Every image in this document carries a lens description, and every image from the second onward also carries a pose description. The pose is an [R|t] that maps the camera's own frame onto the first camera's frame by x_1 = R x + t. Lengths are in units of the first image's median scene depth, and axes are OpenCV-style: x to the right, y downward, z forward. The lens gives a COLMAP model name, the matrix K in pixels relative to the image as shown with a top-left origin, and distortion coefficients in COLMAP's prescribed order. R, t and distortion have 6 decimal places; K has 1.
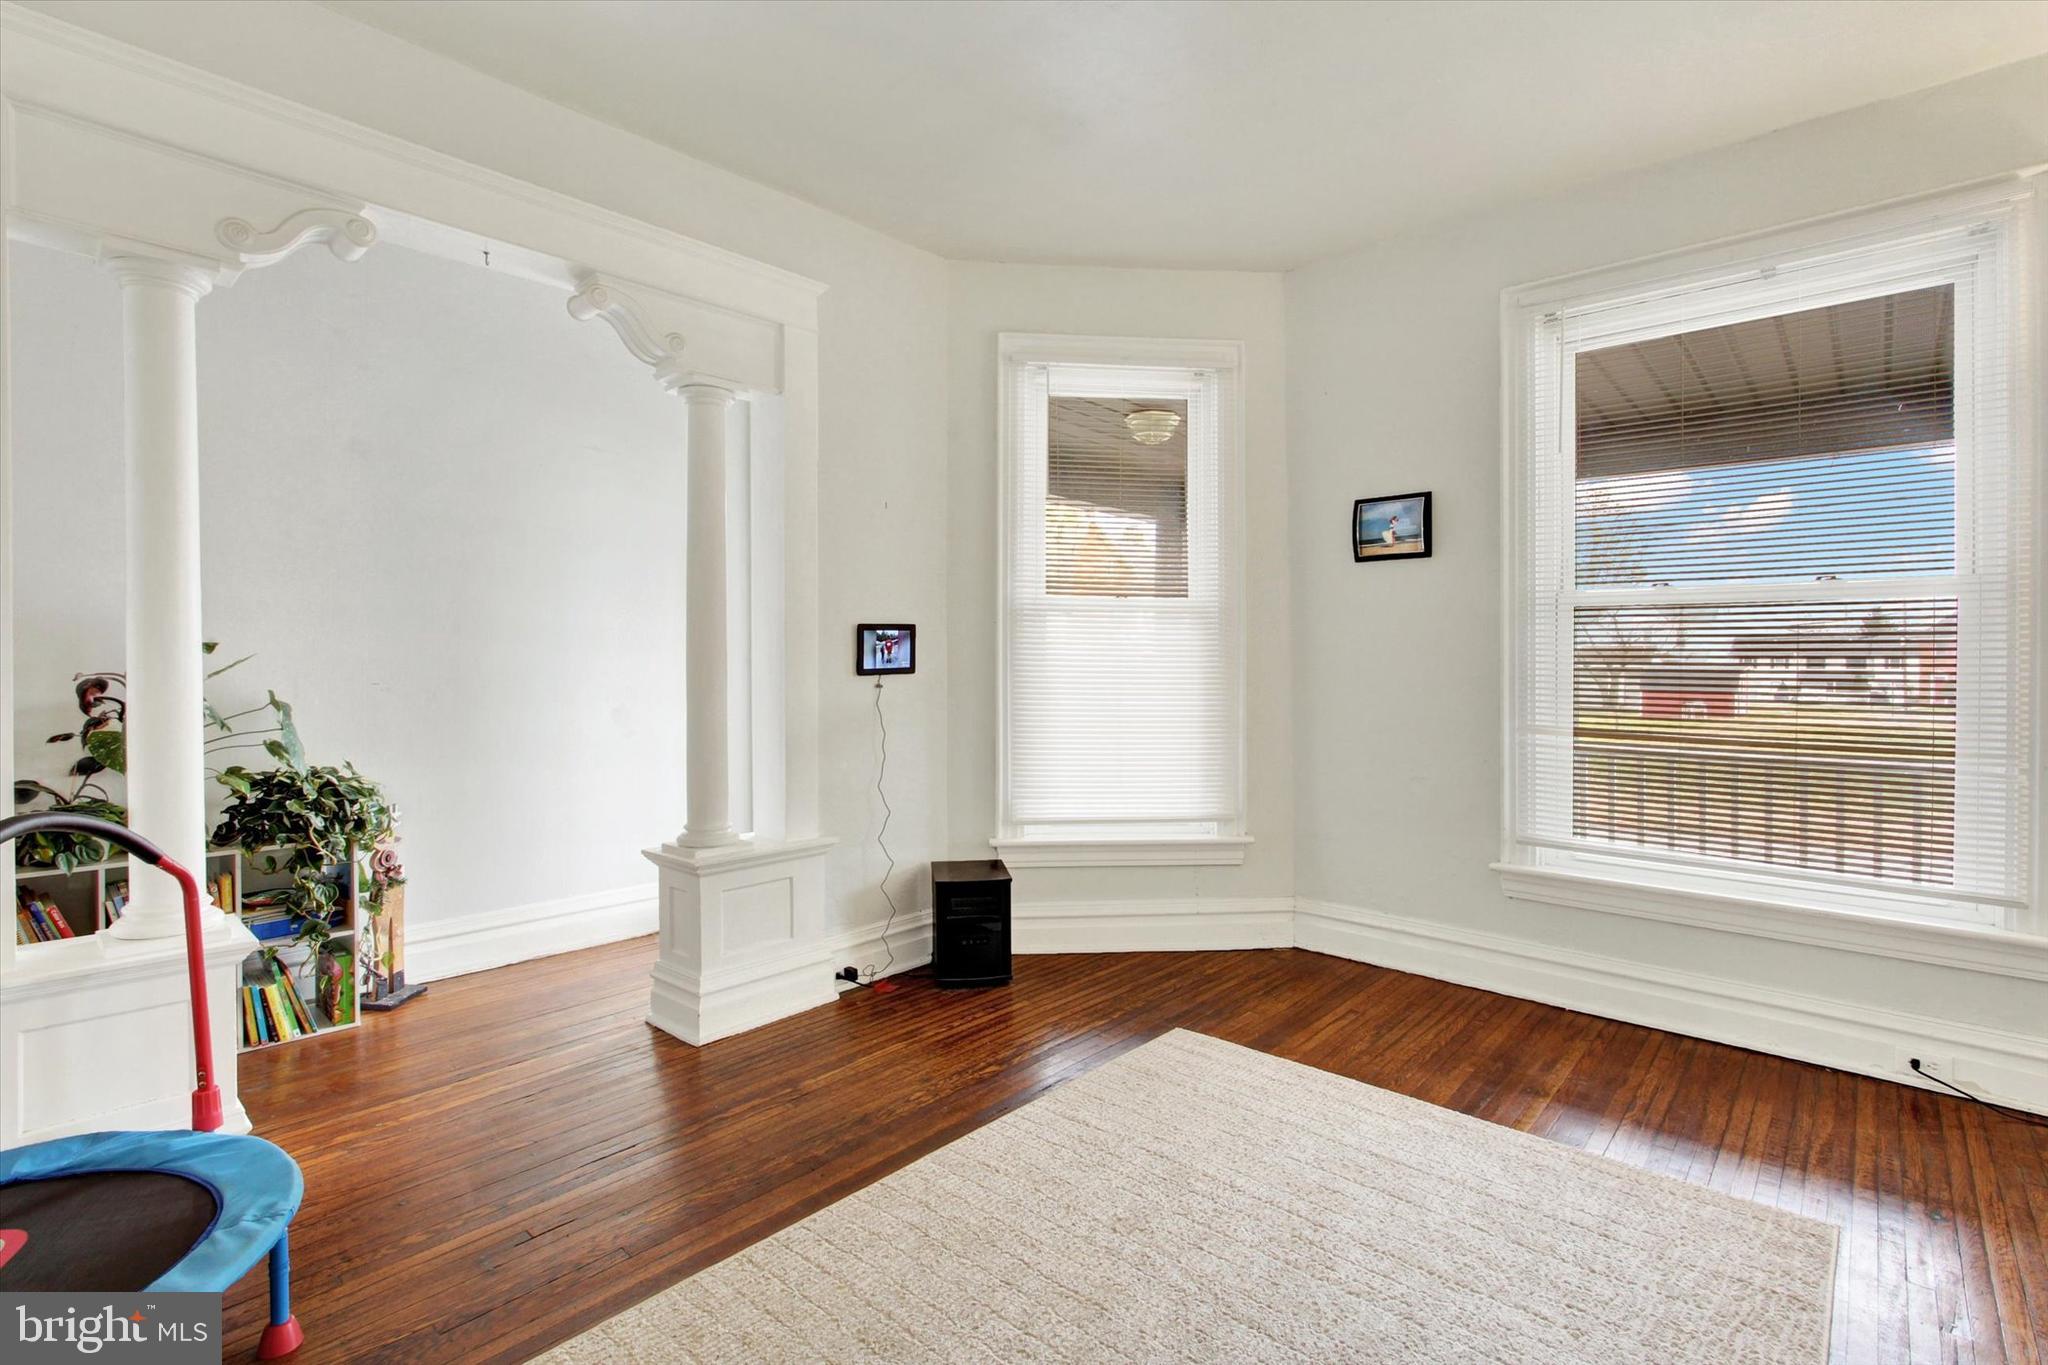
lens RADIAL K [[943.6, 0, 1024.0], [0, 943.6, 682.5], [0, 0, 1]] dist [-0.002262, -0.000039]
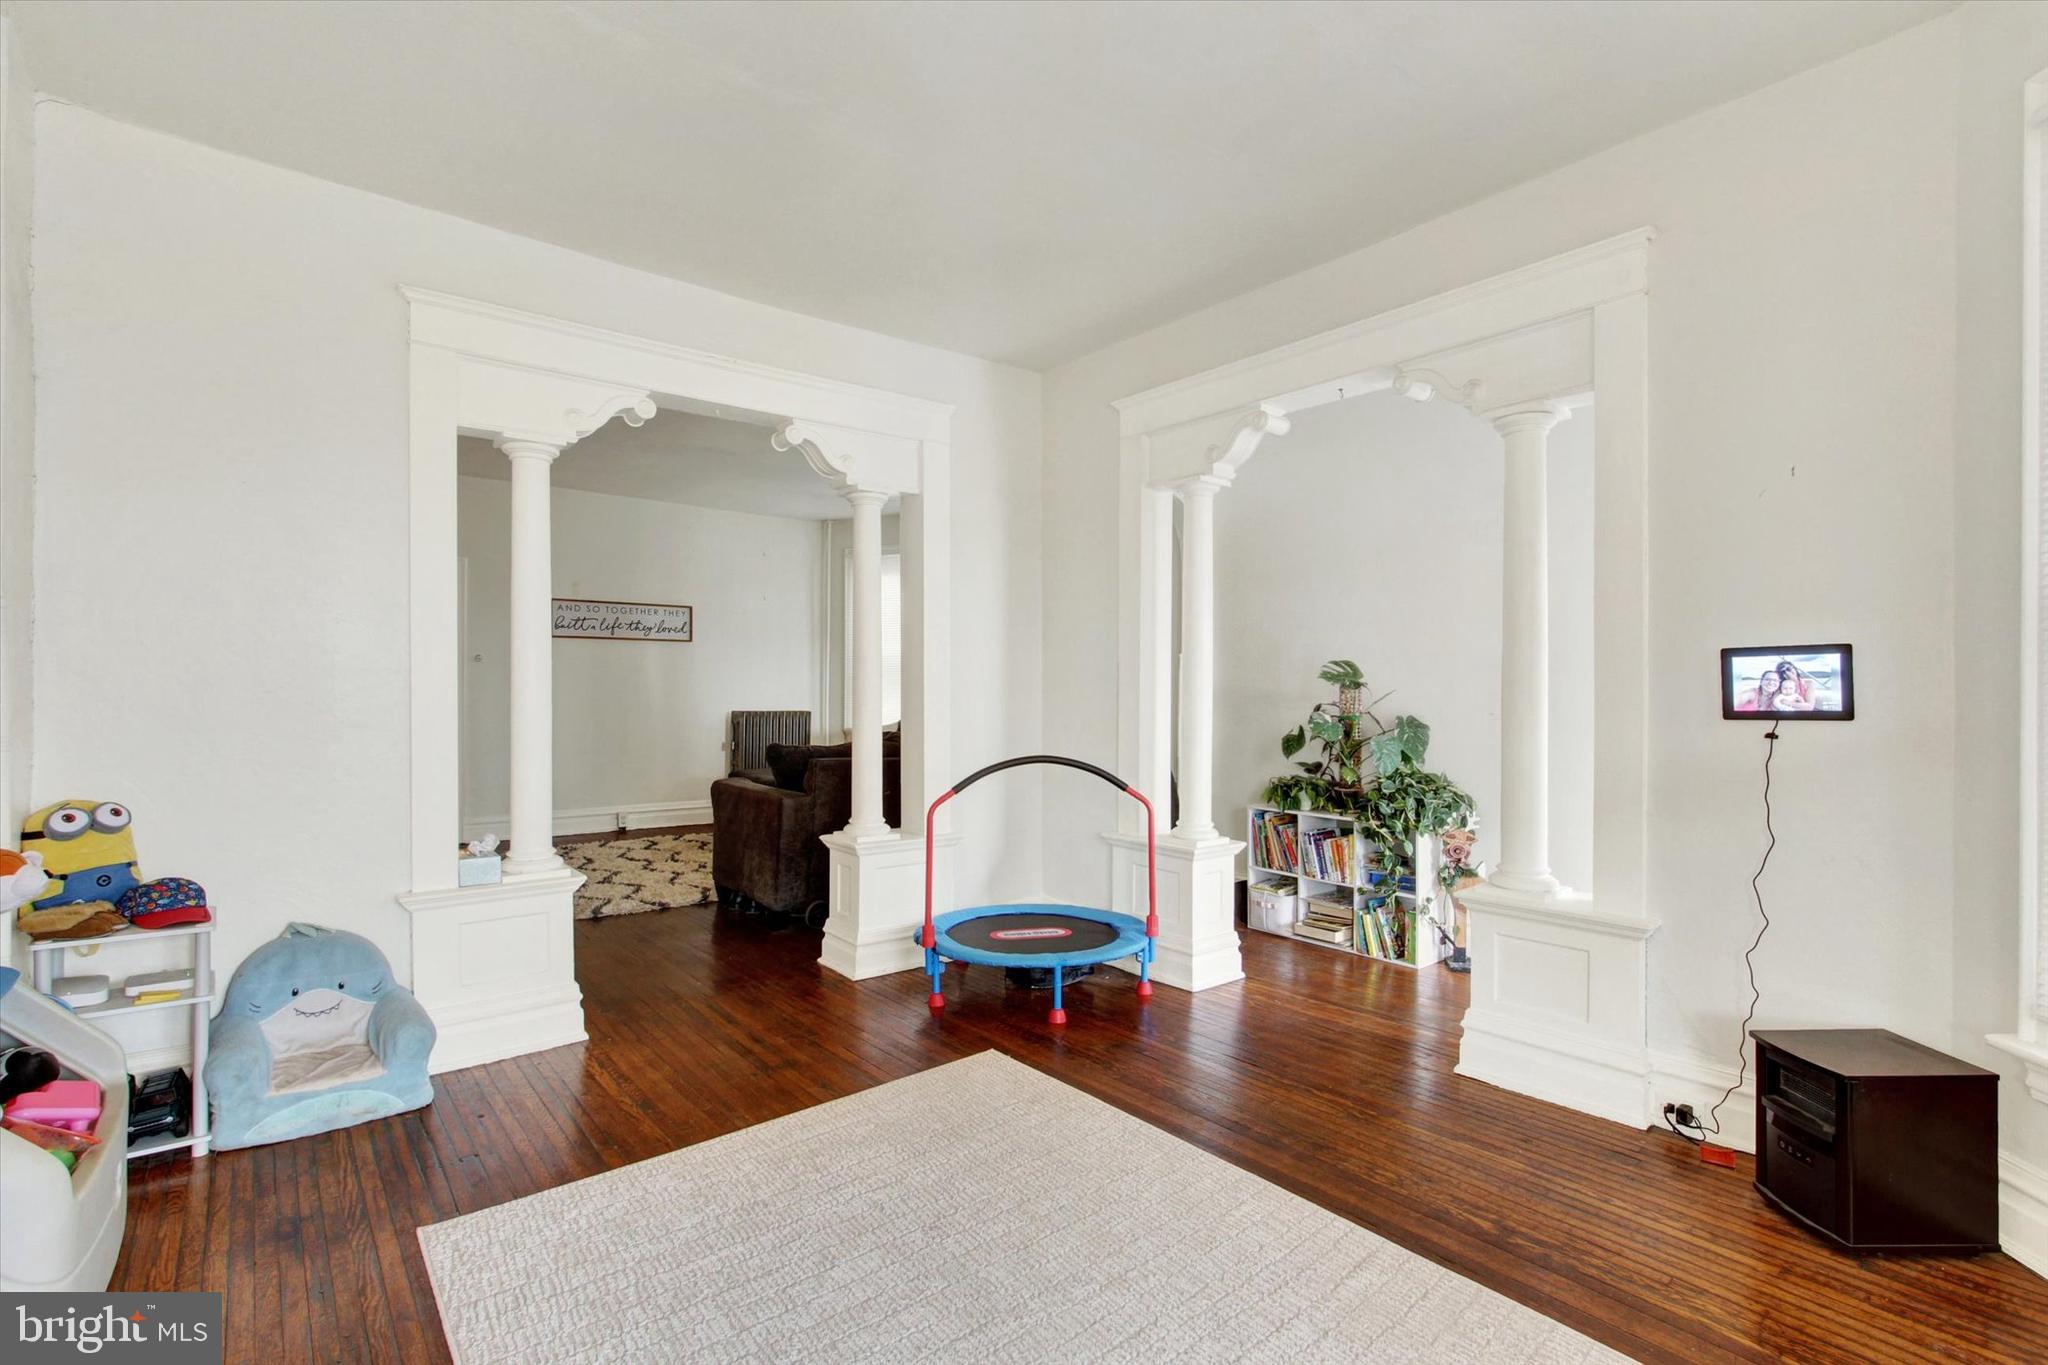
lens RADIAL K [[943.6, 0, 1024.0], [0, 943.6, 682.5], [0, 0, 1]] dist [-0.002262, -0.000039]
pose [[-0.124045, -0.001592, -0.992275, 0.645073], [-0.024479, 0.999699, 0.001456, -0.024805], [0.991975, 0.024470, -0.124046, 0.577621]]
